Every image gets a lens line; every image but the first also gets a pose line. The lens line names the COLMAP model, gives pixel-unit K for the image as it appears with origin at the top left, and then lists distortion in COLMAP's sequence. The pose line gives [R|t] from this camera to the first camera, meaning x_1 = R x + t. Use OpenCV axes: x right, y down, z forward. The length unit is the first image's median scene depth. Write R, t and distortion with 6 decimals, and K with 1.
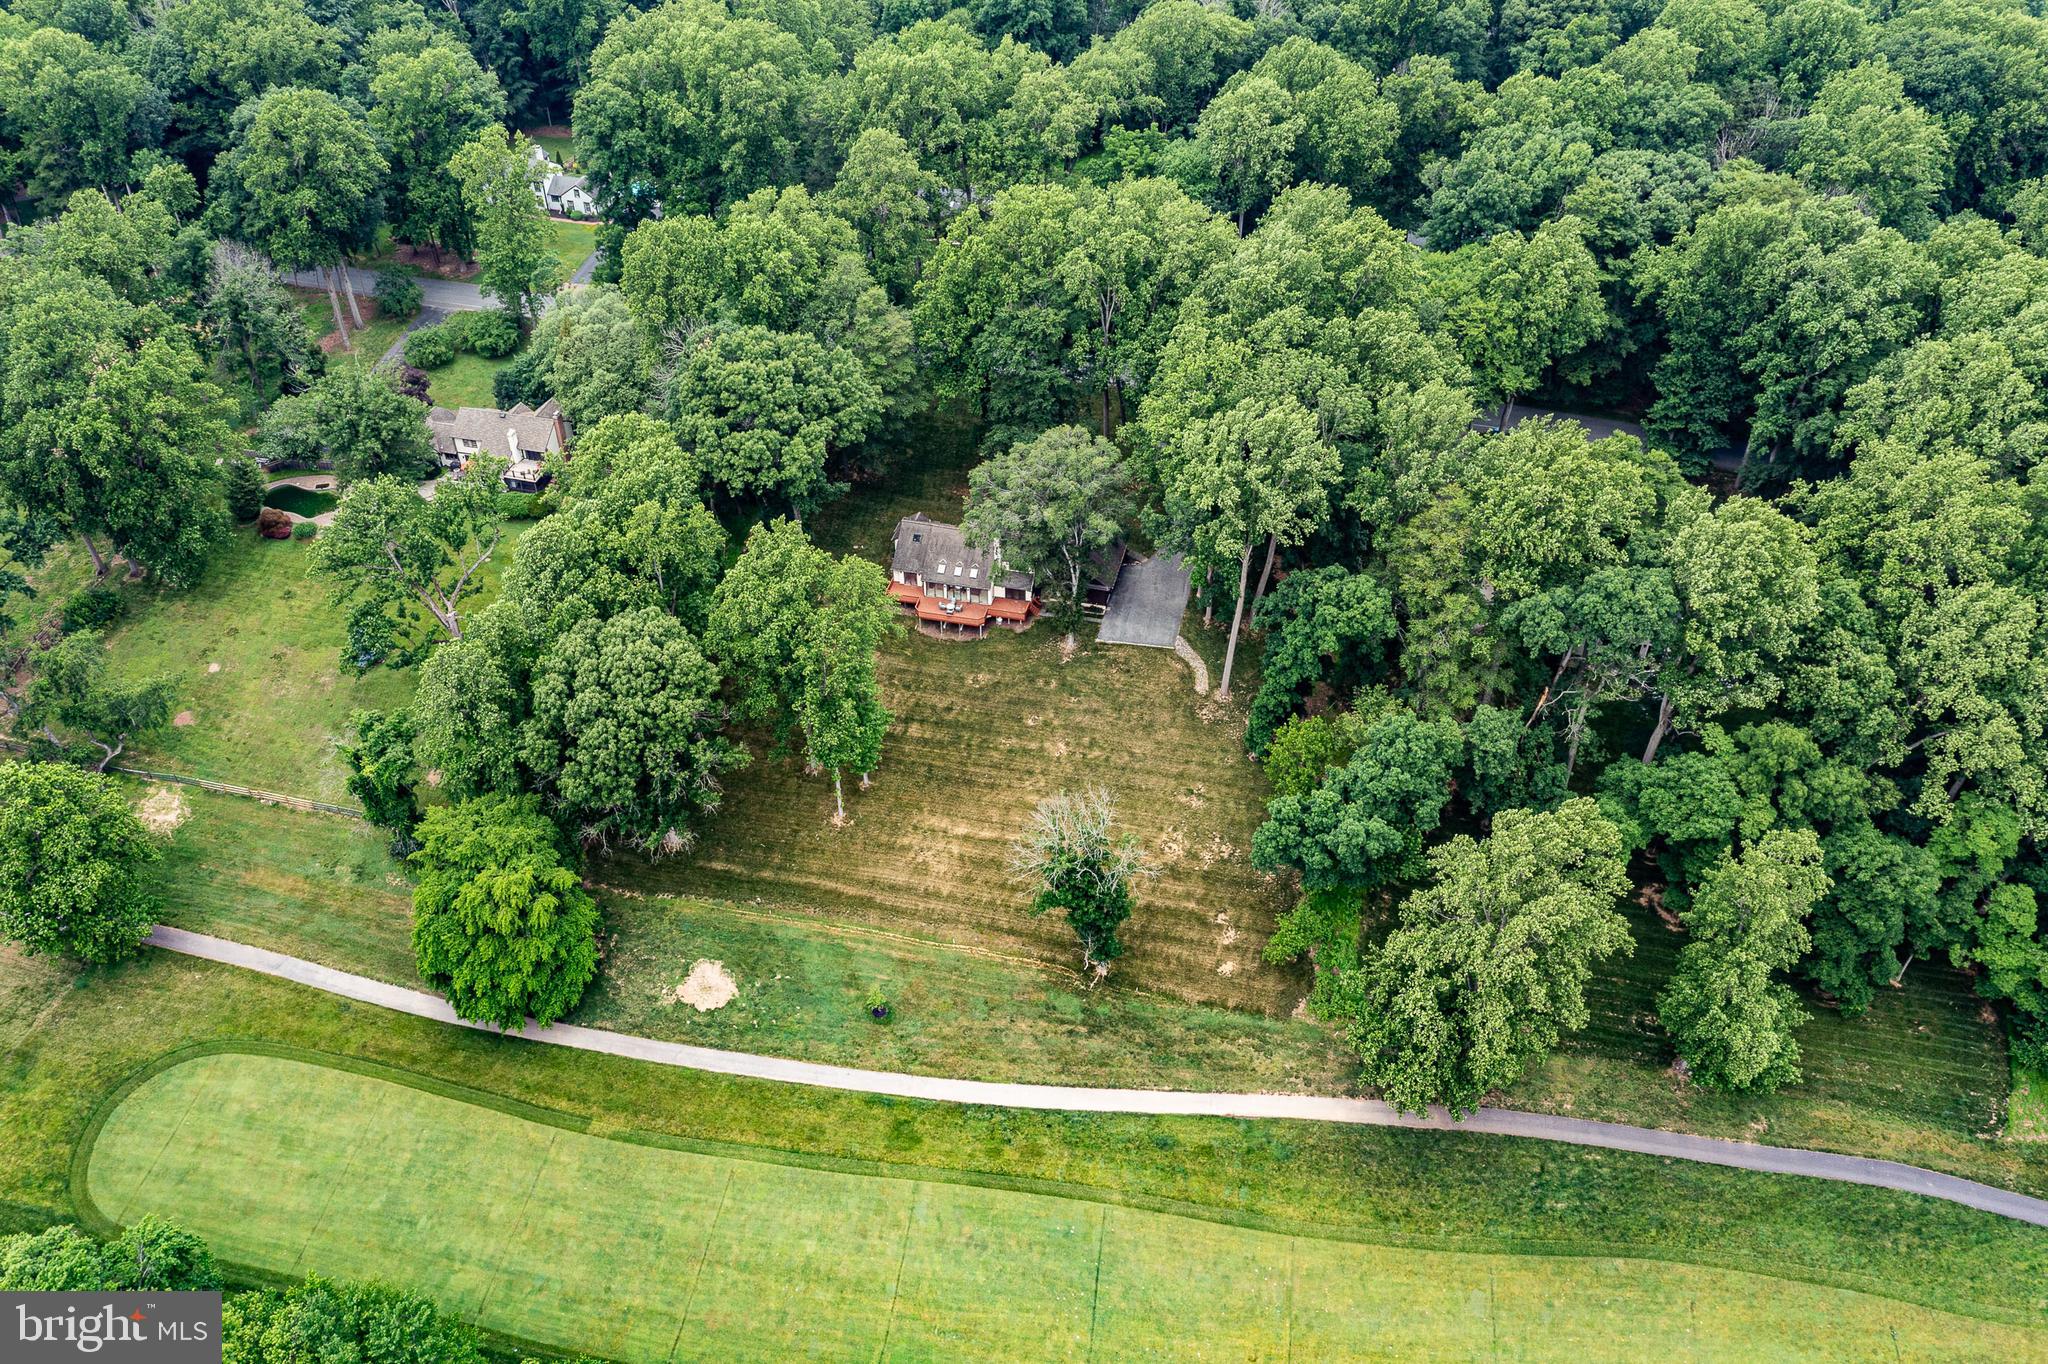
lens RADIAL K [[1696.4, 0, 1030.7], [0, 1696.4, 664.7], [0, 0, 1]] dist [-0.020235, -0.002121]
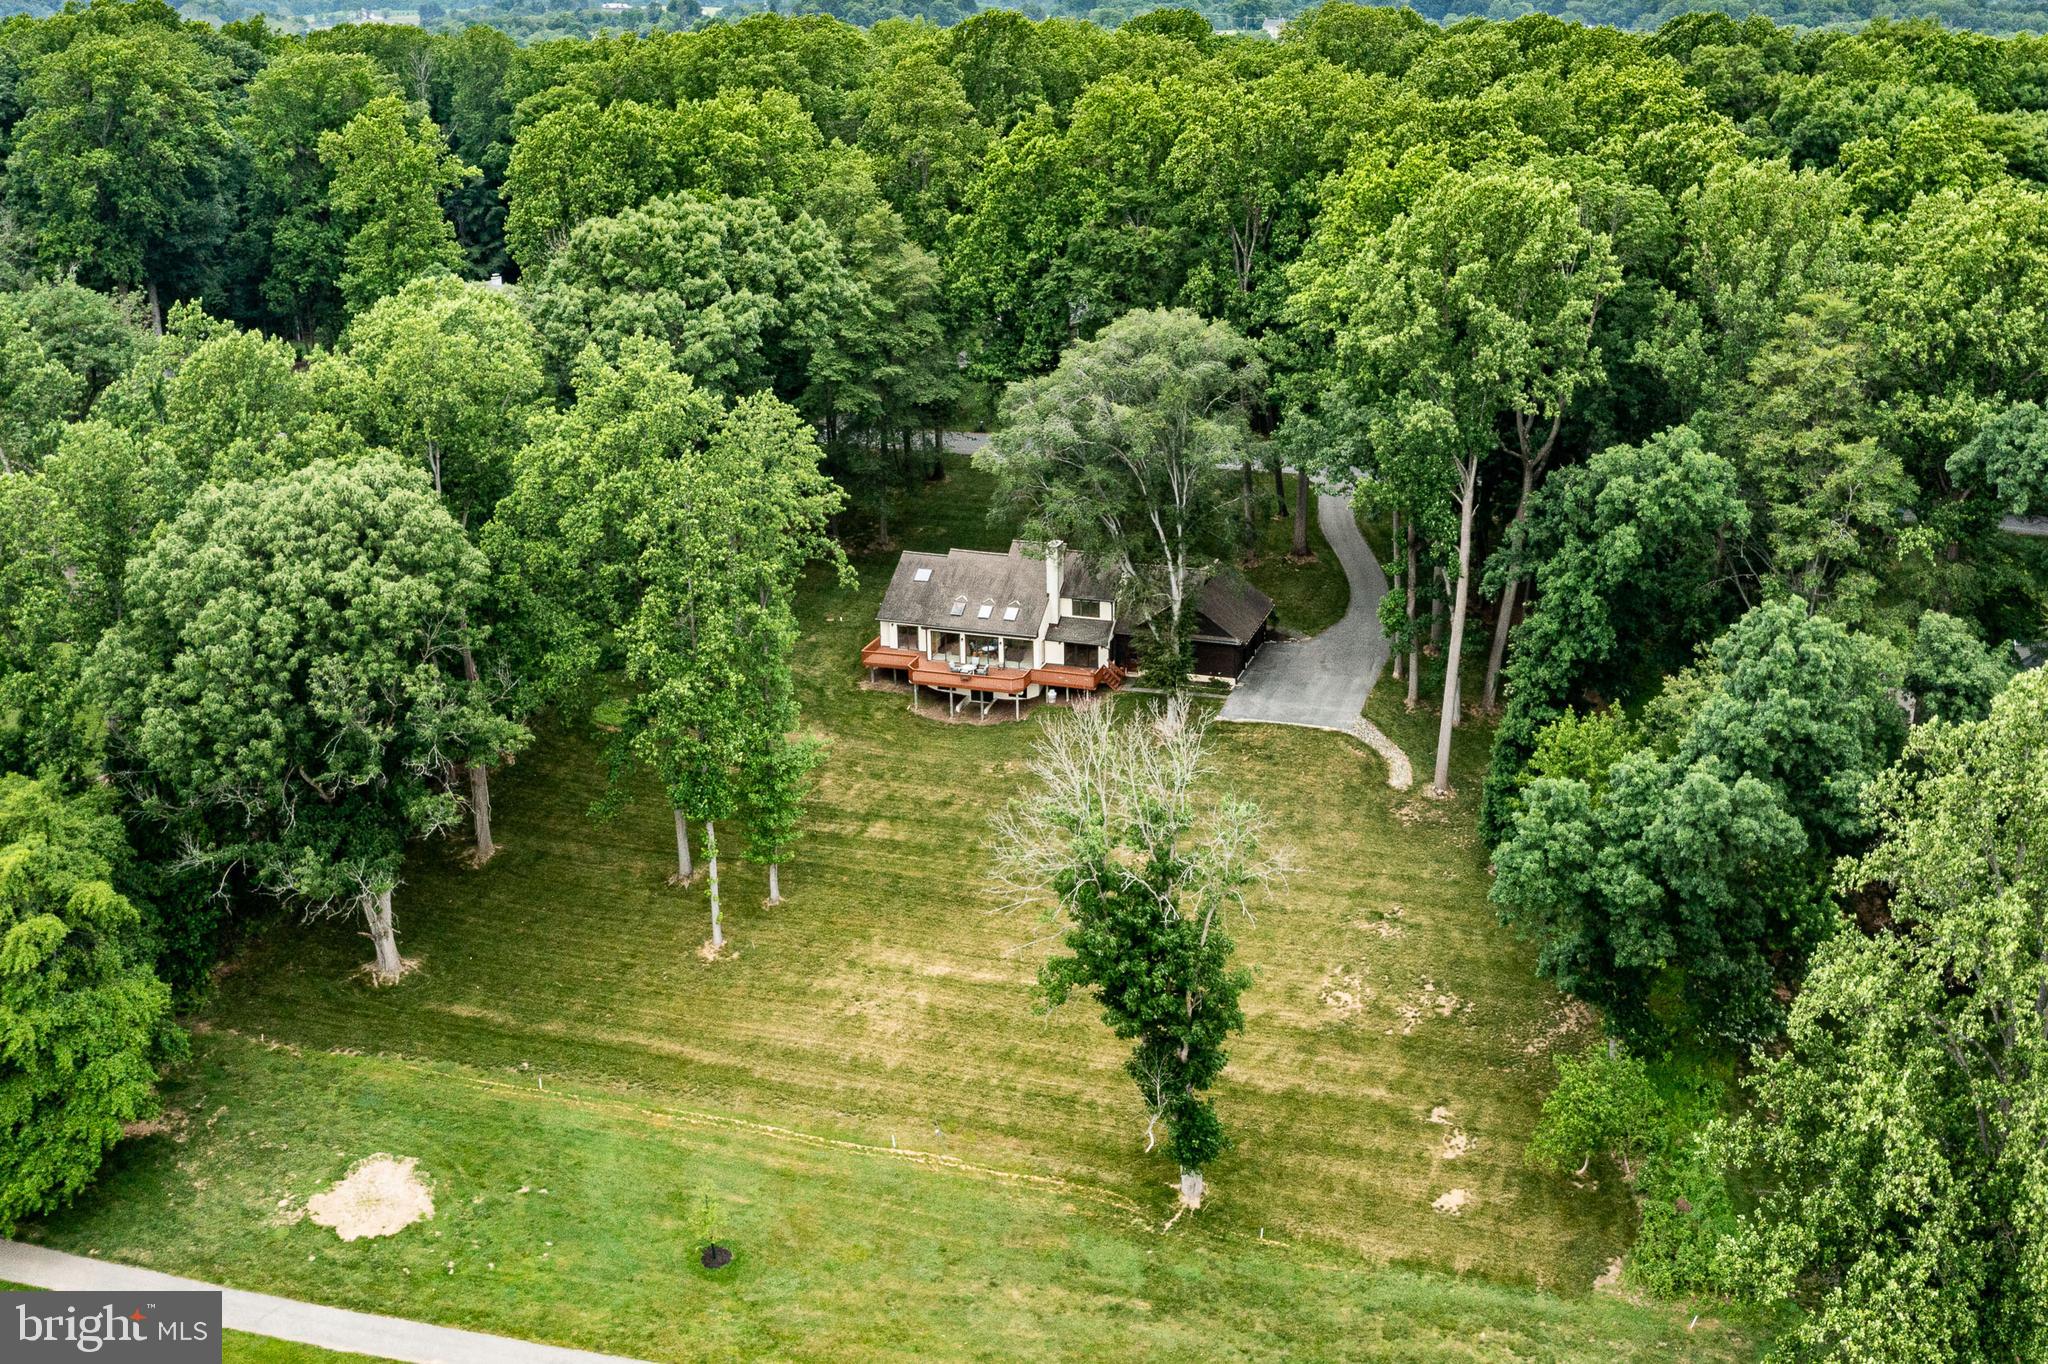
lens RADIAL K [[2091.0, 0, 1143.9], [0, 2091.0, 487.0], [0, 0, 1]] dist [-0.023334, 0.015768]
pose [[0.998907, 0.013840, -0.044655, 0.052005], [-0.031061, 0.910355, -0.412660, 0.238863], [0.034940, 0.413596, 0.909790, 0.374548]]
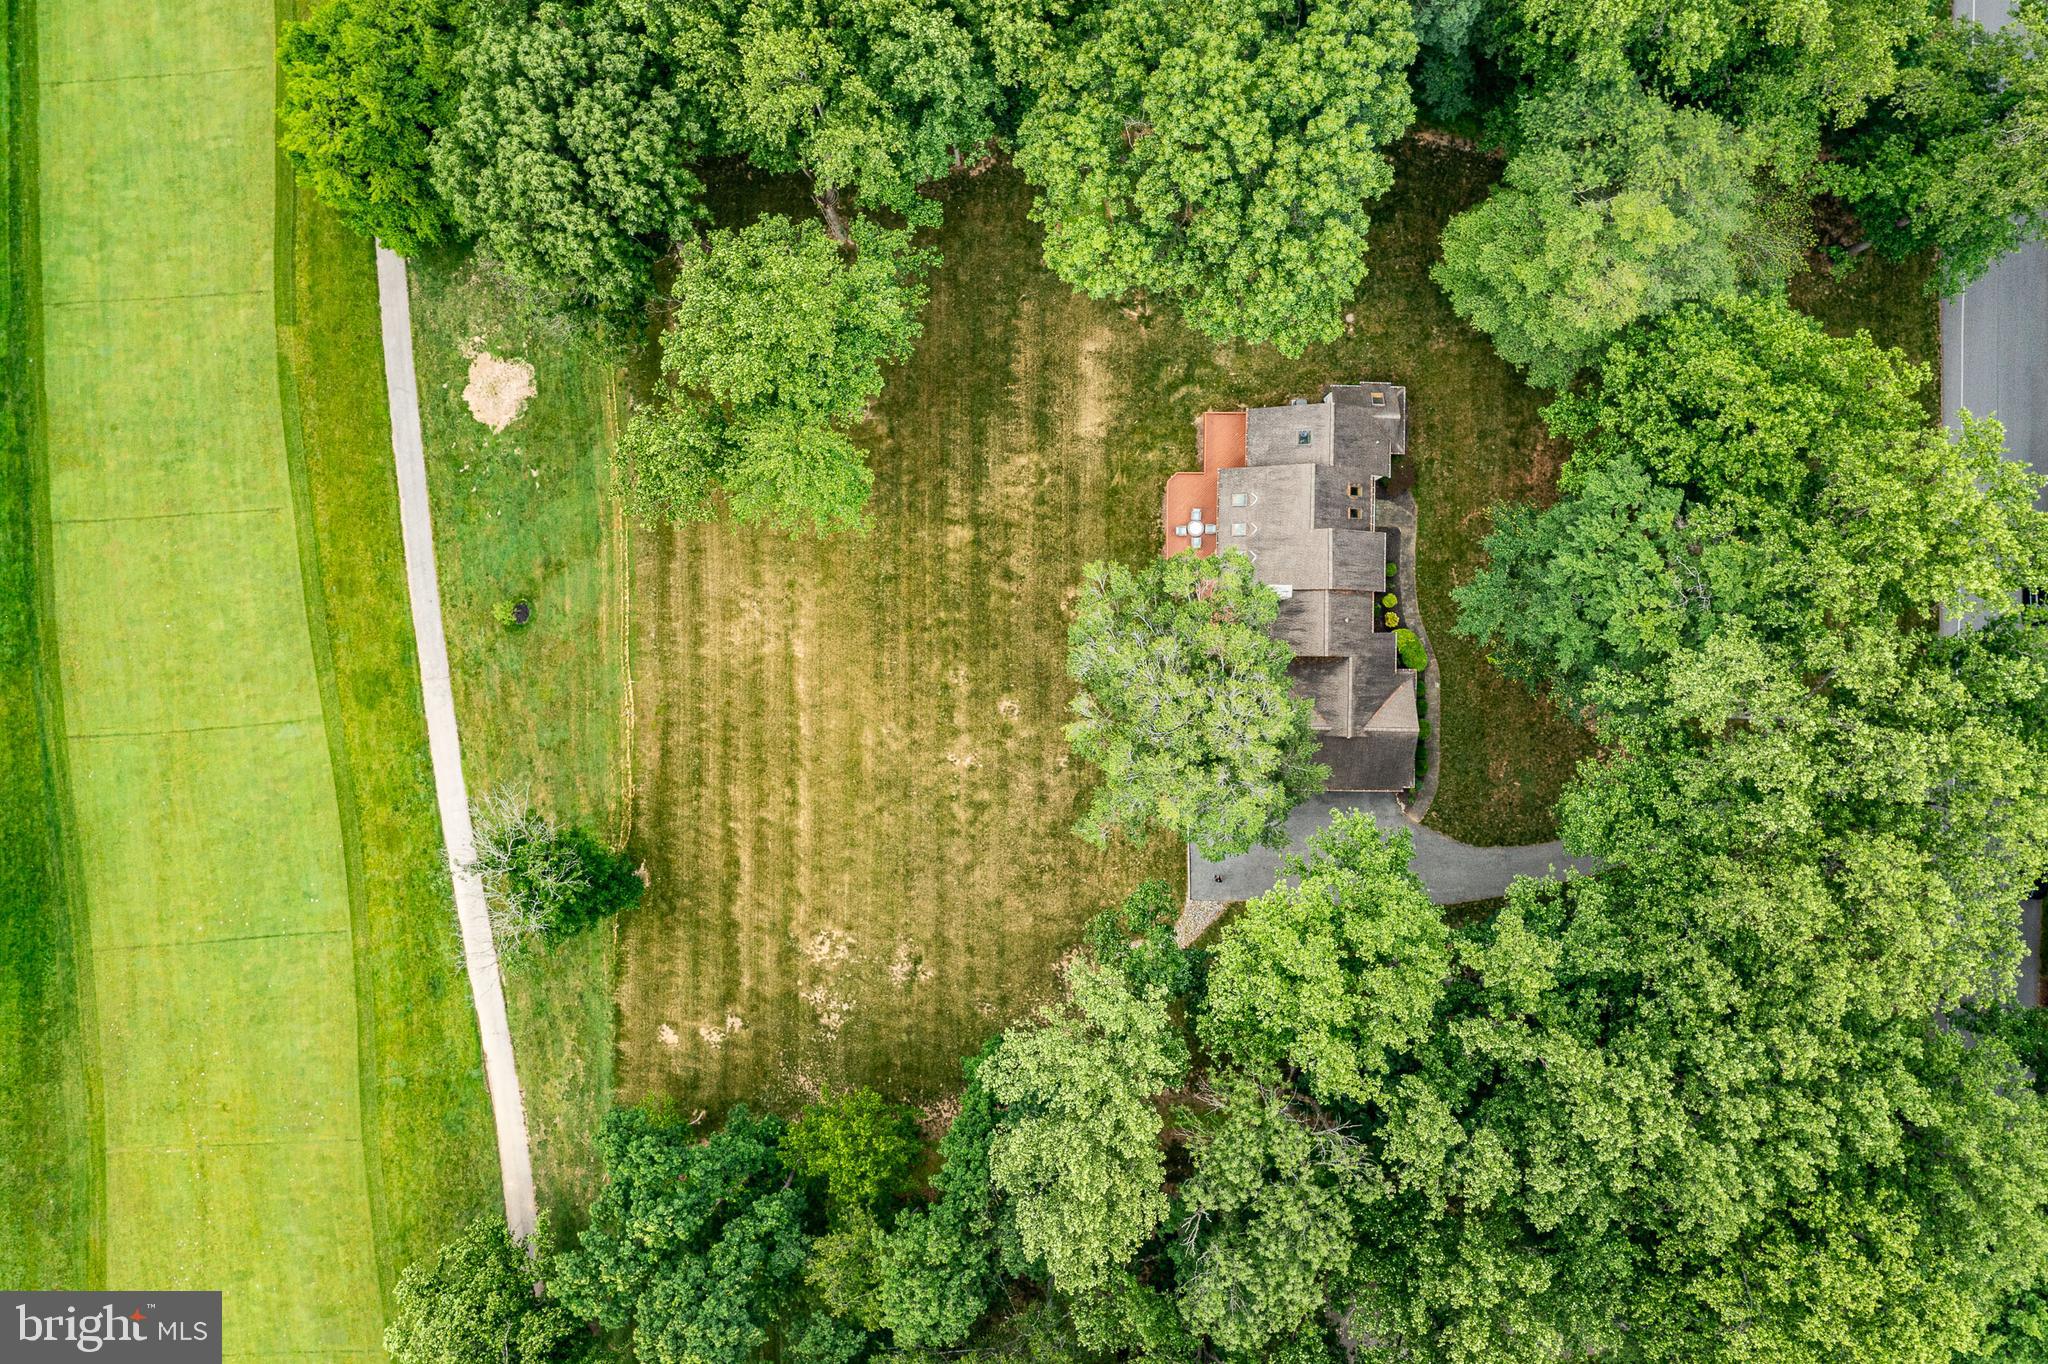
lens RADIAL K [[1628.2, 0, 1034.7], [0, 1628.2, 689.2], [0, 0, 1]] dist [-0.020059, 0.008187]
pose [[0.212634, 0.977003, 0.015853, -0.015310], [-0.613404, 0.120837, 0.780471, -0.518794], [0.760607, -0.175679, 0.624991, 0.683885]]
